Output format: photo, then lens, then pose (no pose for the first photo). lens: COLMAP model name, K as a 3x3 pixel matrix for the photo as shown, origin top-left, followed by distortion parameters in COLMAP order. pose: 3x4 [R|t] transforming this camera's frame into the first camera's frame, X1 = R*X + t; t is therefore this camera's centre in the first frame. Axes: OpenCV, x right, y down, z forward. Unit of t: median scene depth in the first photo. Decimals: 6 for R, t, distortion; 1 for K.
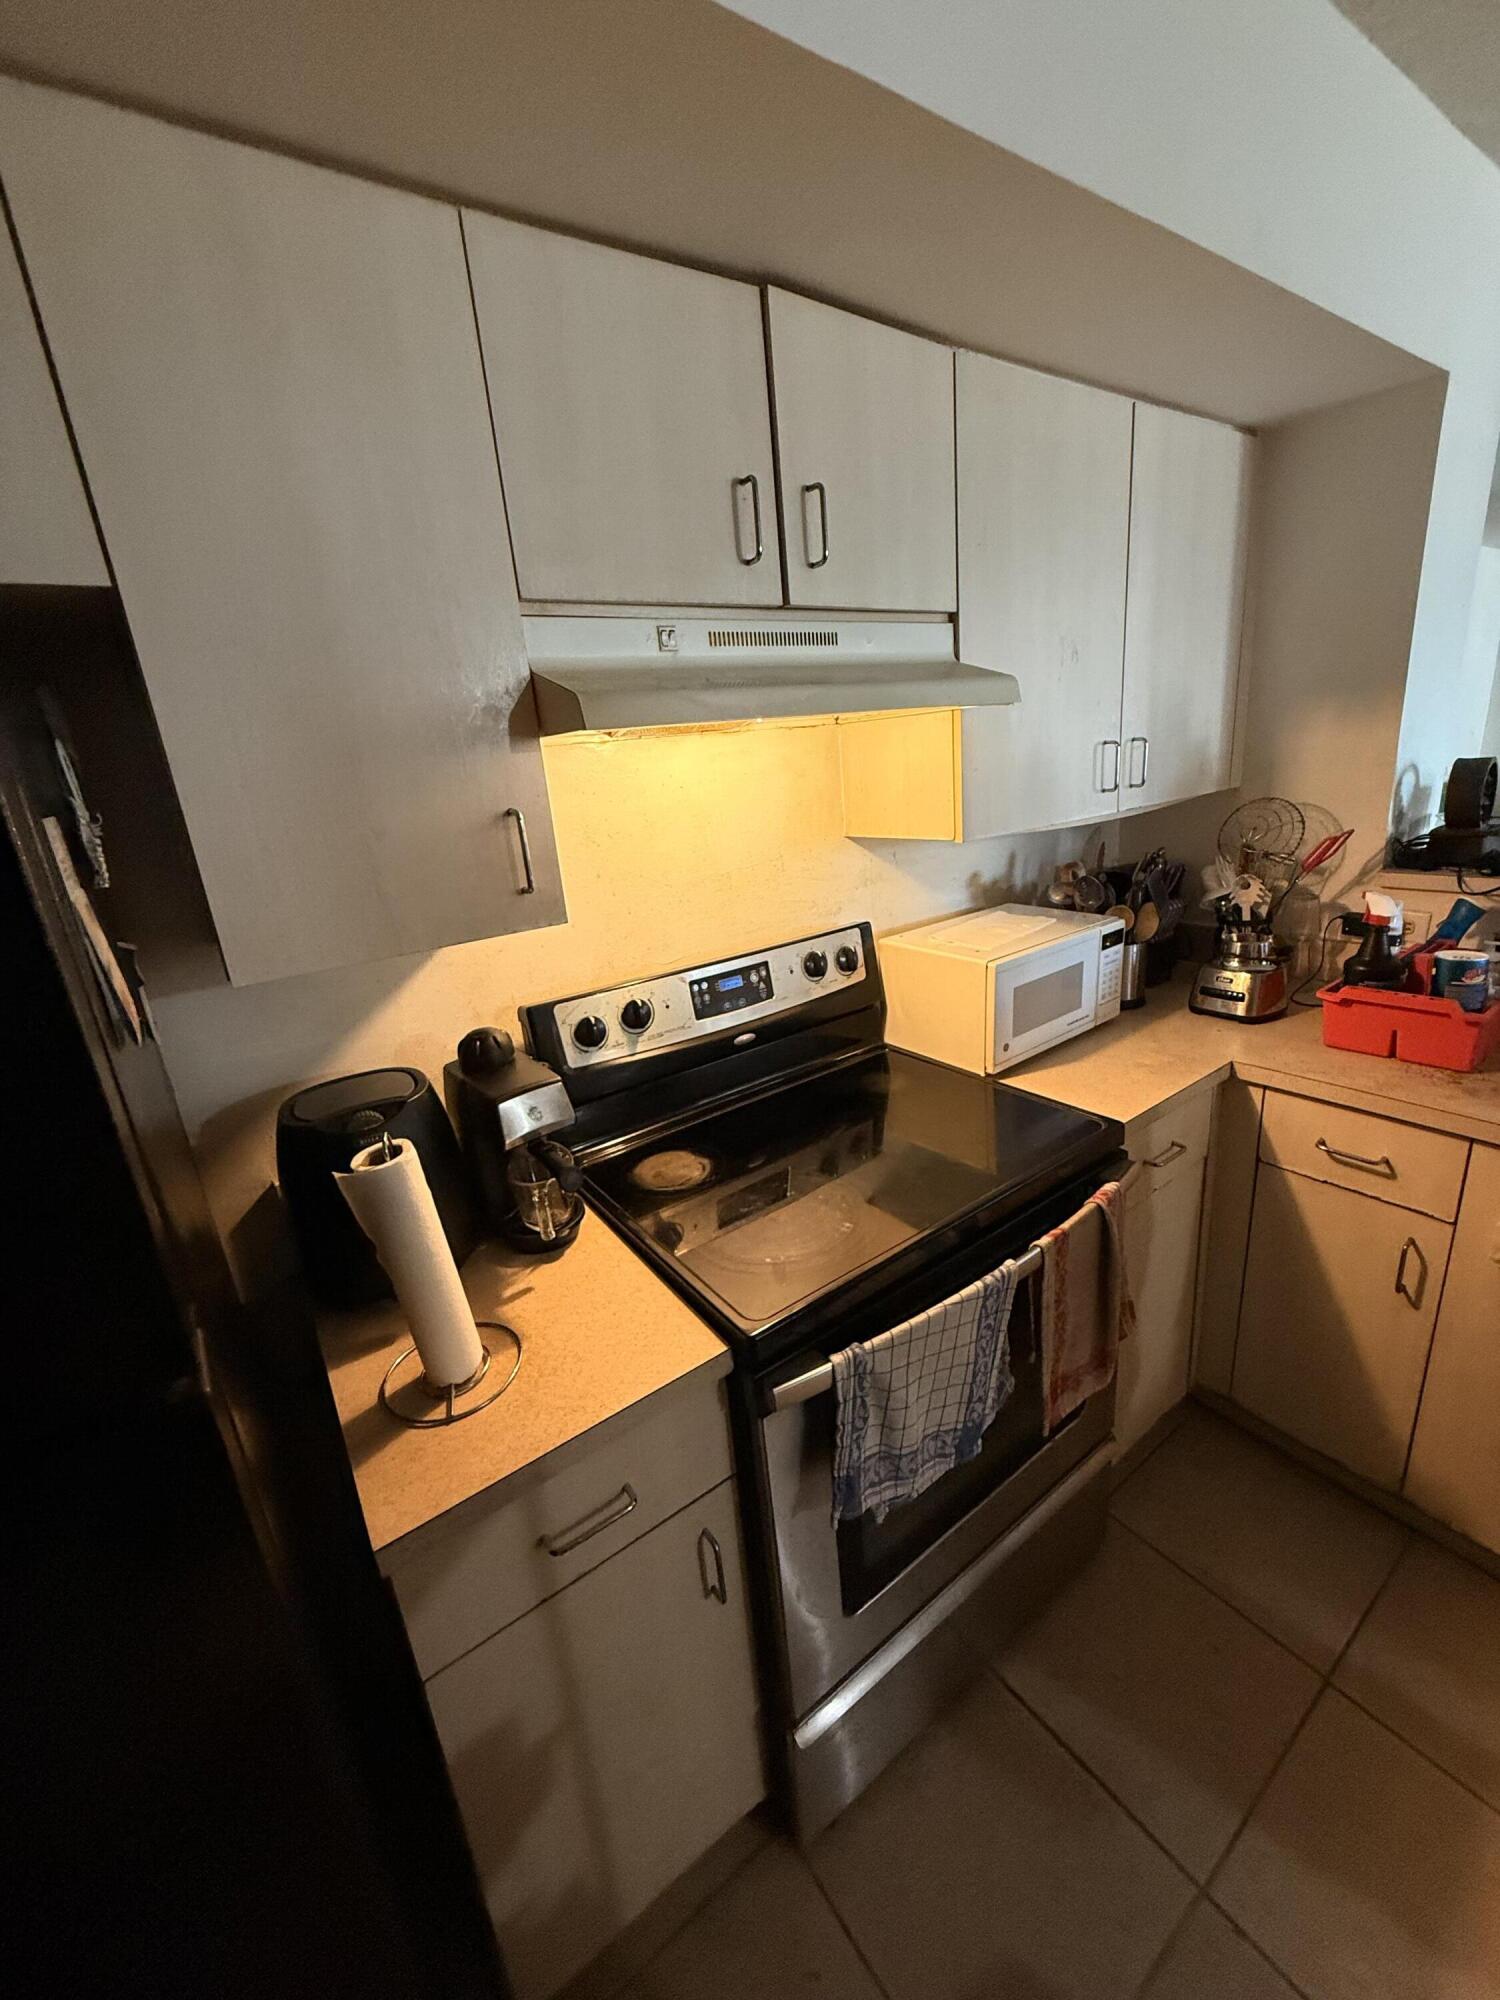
lens RADIAL K [[797.7, 0, 750.0], [0, 797.7, 1000.0], [0, 0, 1]] dist [-0.006209, 0.000170]
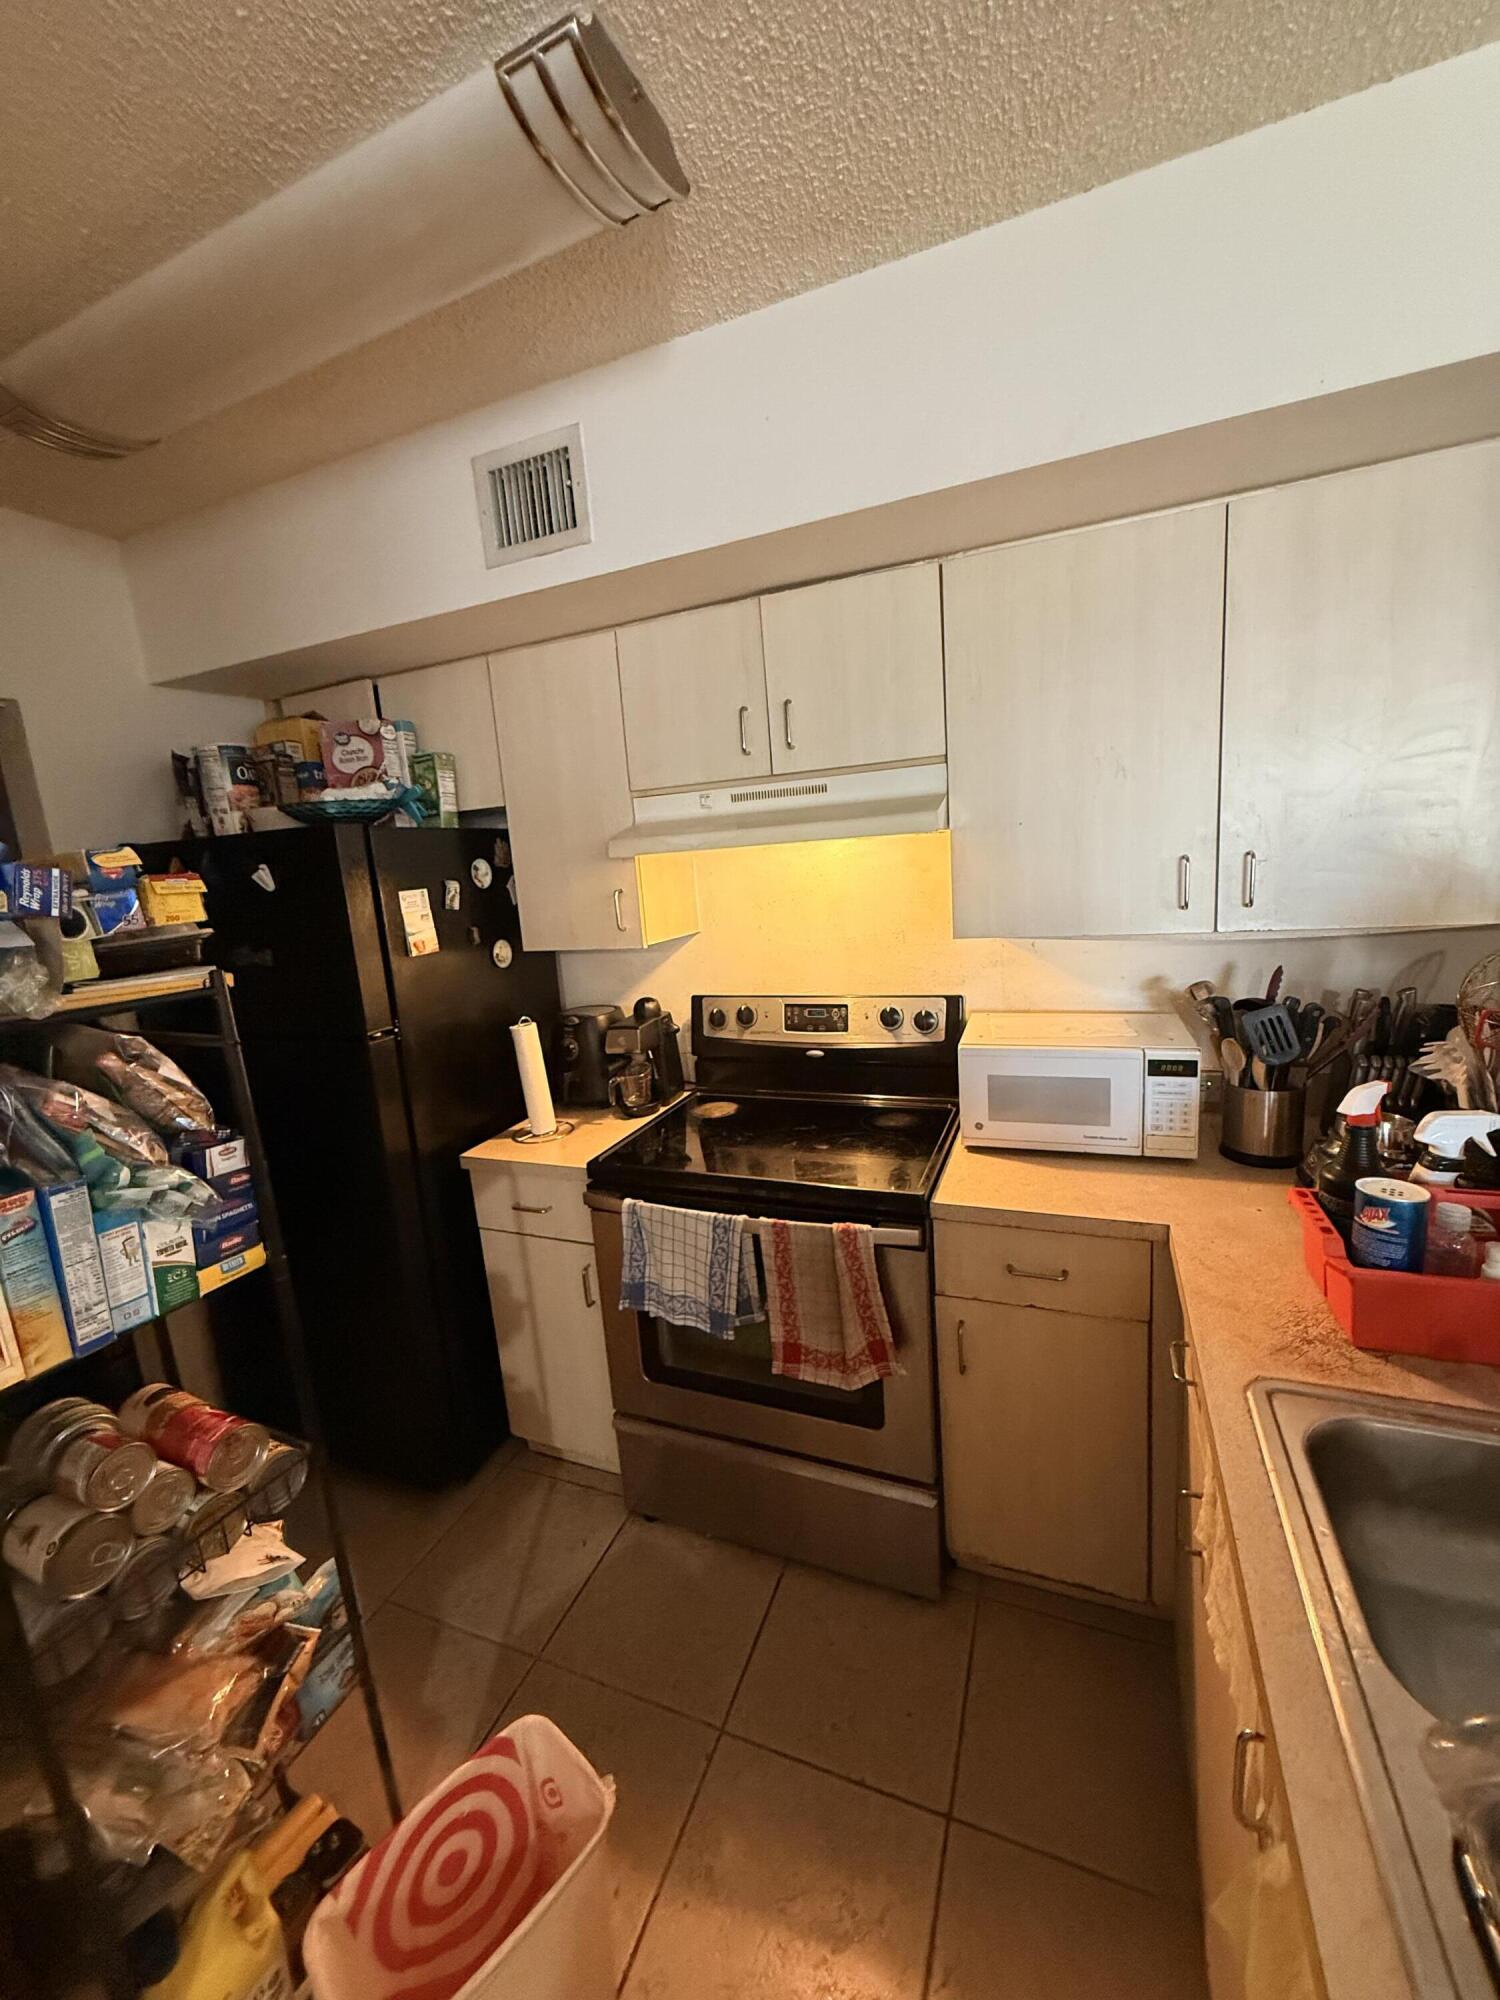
lens RADIAL K [[798.8, 0, 750.0], [0, 798.8, 1000.0], [0, 0, 1]] dist [0.000374, 0.000519]
pose [[0.528295, 0.198558, -0.825517, 1.081662], [-0.219554, 0.971150, 0.093081, -0.150989], [0.820183, 0.132071, 0.556648, 0.100392]]
